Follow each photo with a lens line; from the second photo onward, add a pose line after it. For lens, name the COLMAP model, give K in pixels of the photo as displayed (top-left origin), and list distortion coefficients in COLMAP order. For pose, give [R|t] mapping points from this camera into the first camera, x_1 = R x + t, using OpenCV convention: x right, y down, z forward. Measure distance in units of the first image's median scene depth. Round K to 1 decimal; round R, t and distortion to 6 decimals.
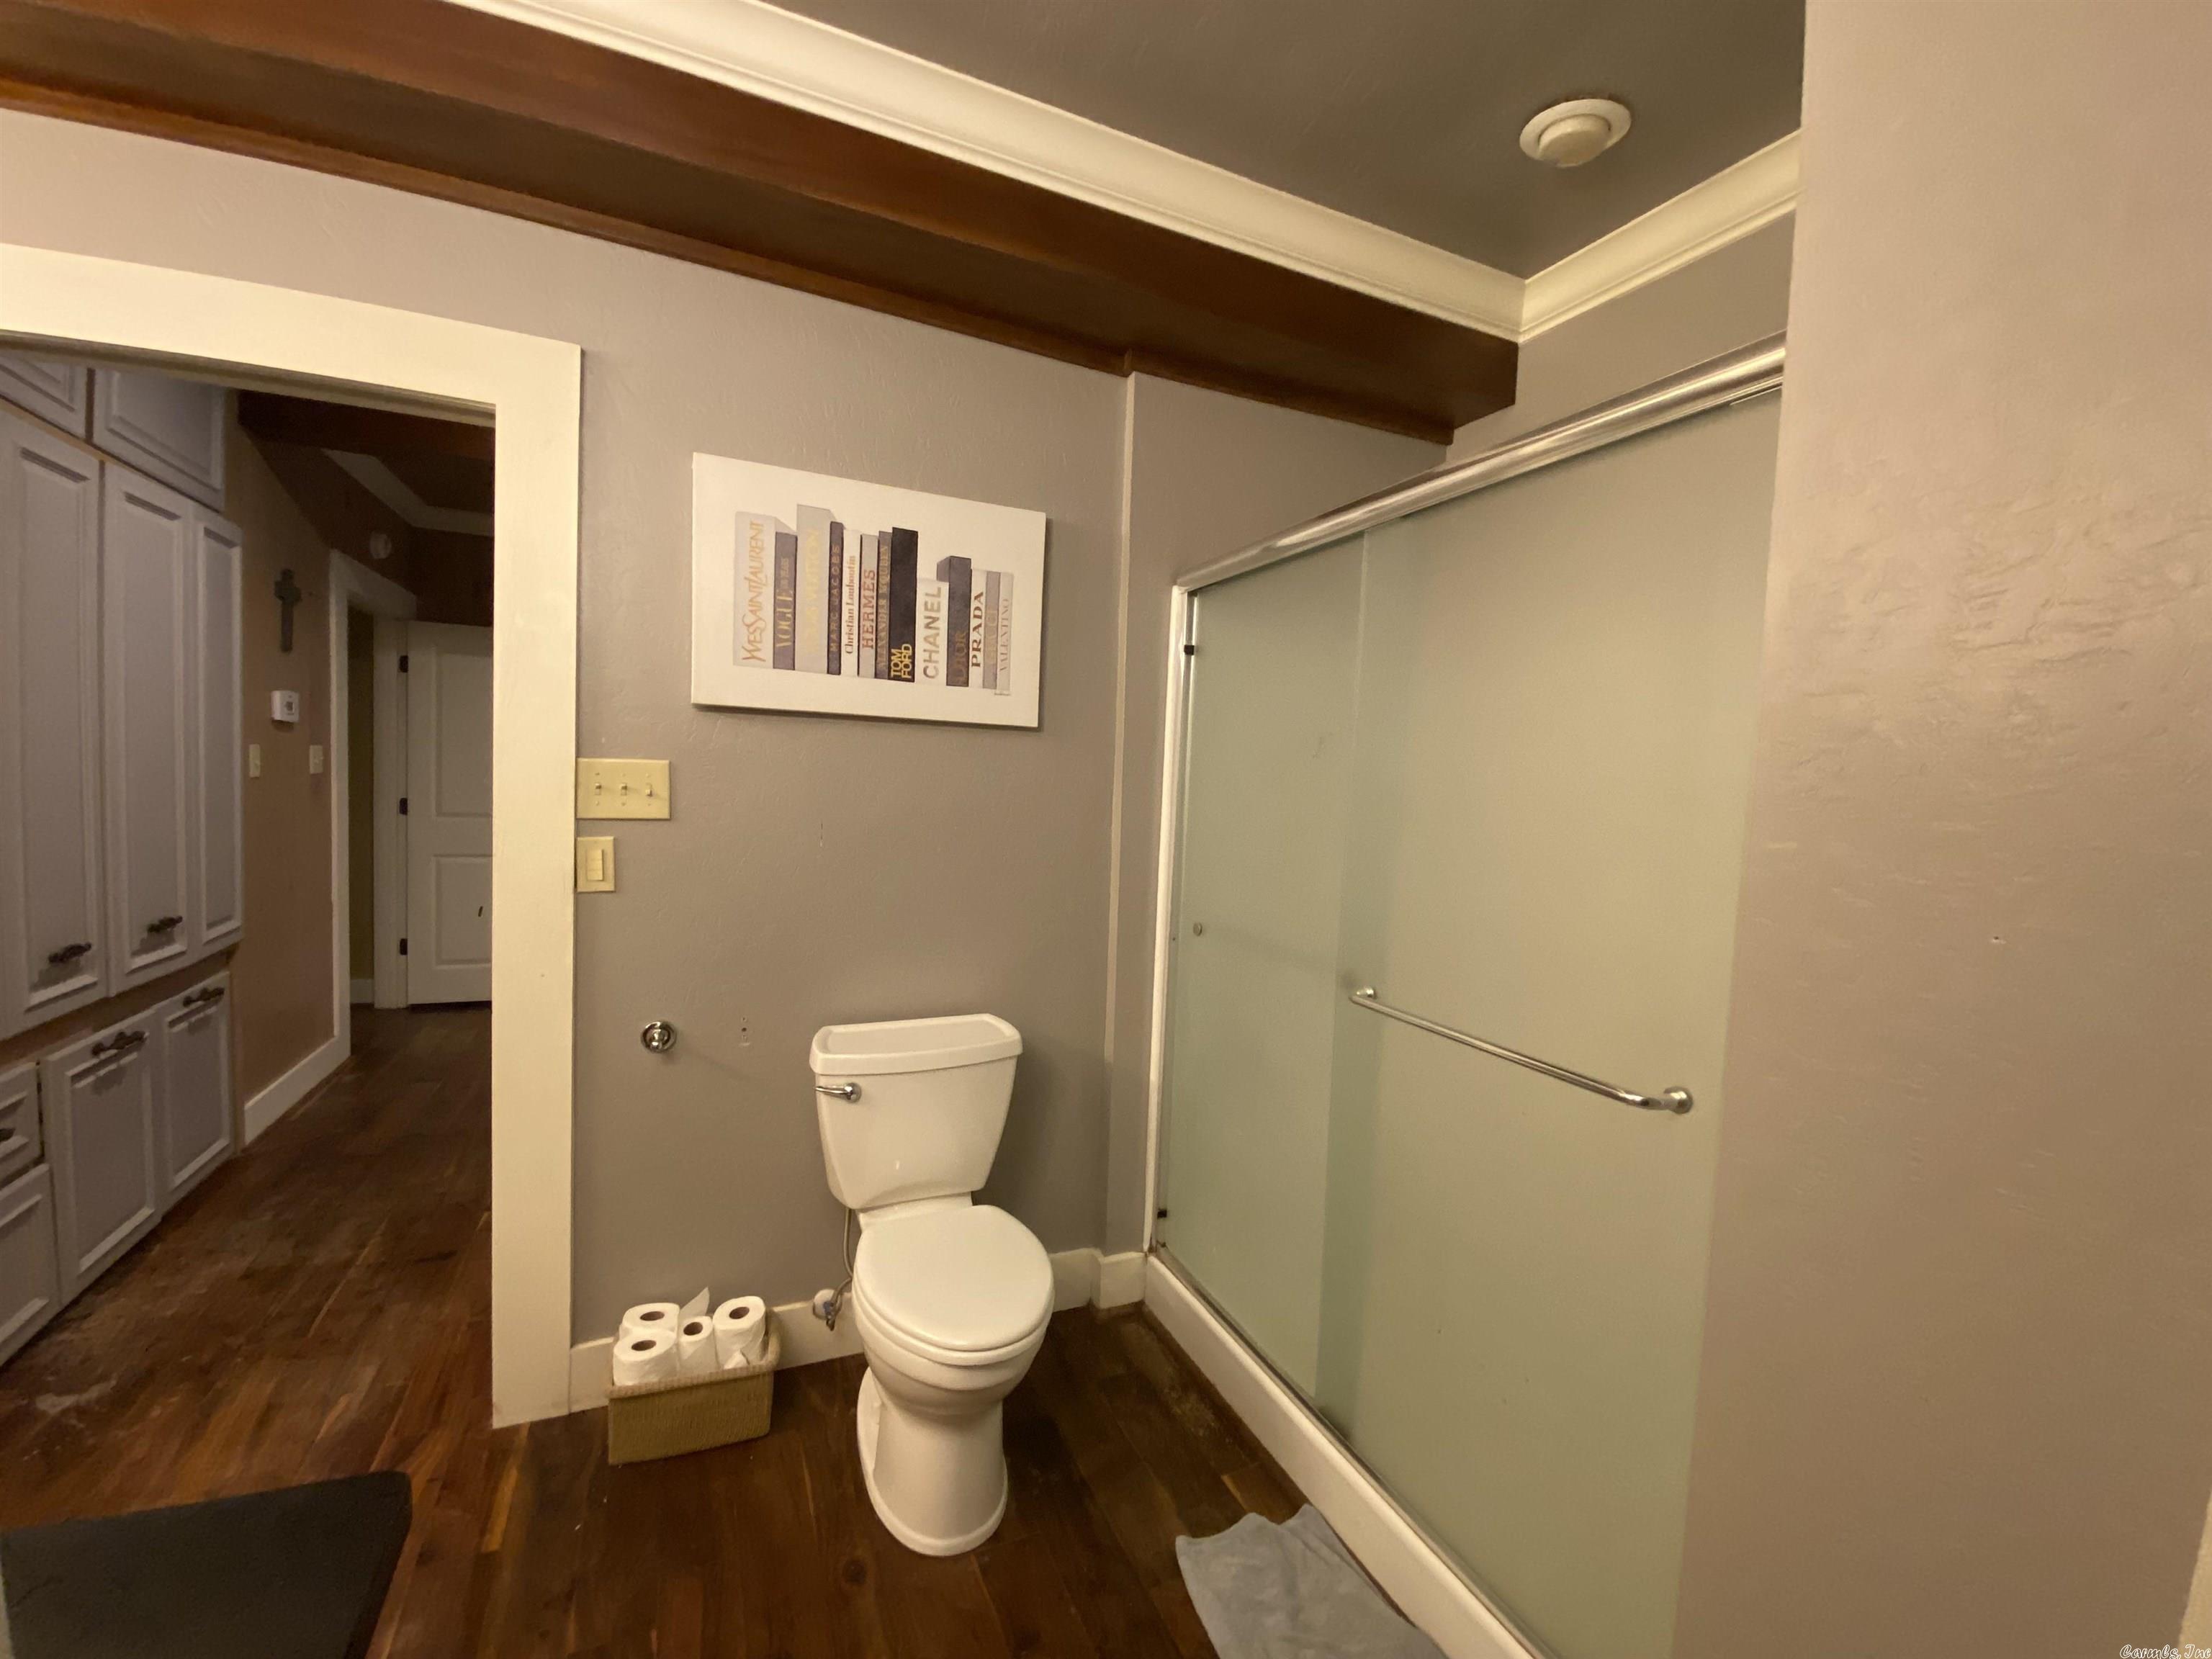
lens RADIAL K [[894.5, 0, 1103.2], [0, 894.5, 819.1], [0, 0, 1]] dist [-0.015503, -0.004039]
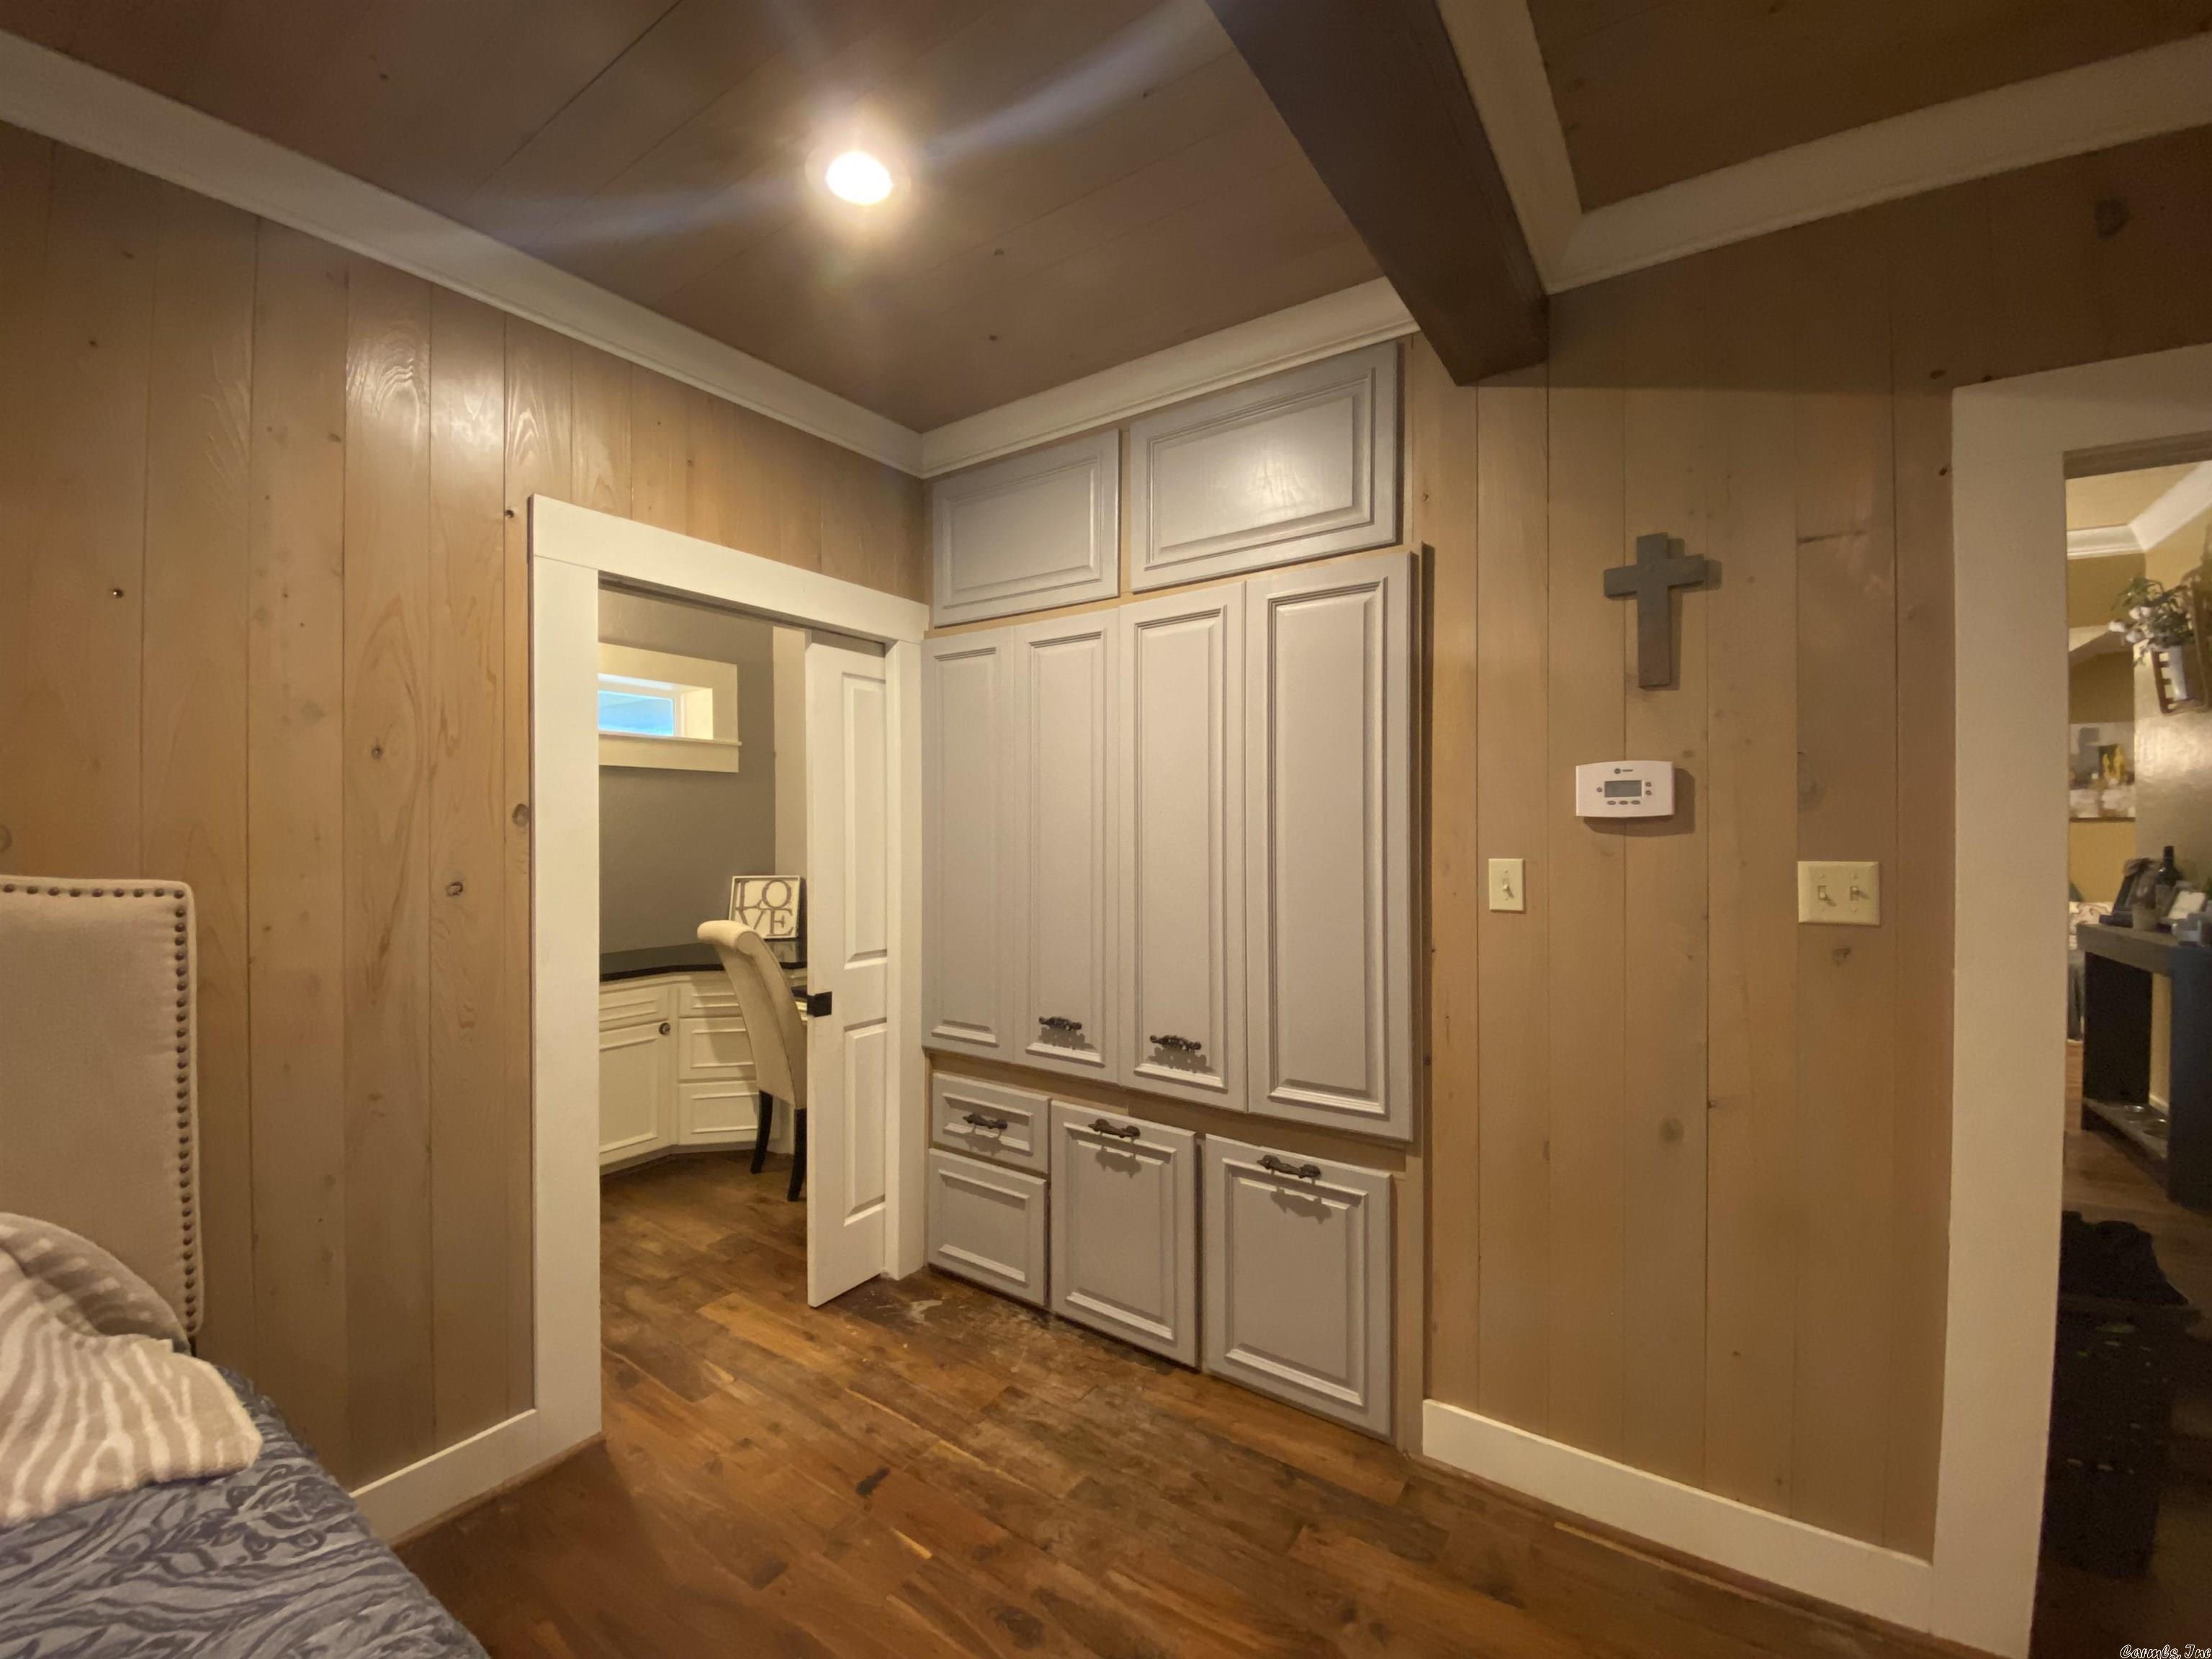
lens RADIAL K [[934.7, 0, 1098.4], [0, 934.7, 832.3], [0, 0, 1]] dist [0.011987, -0.000685]
pose [[-0.862679, -0.037053, -0.504392, -0.510341], [-0.062175, 0.997518, 0.033061, -0.141771], [0.501915, 0.059881, -0.862842, 1.916168]]
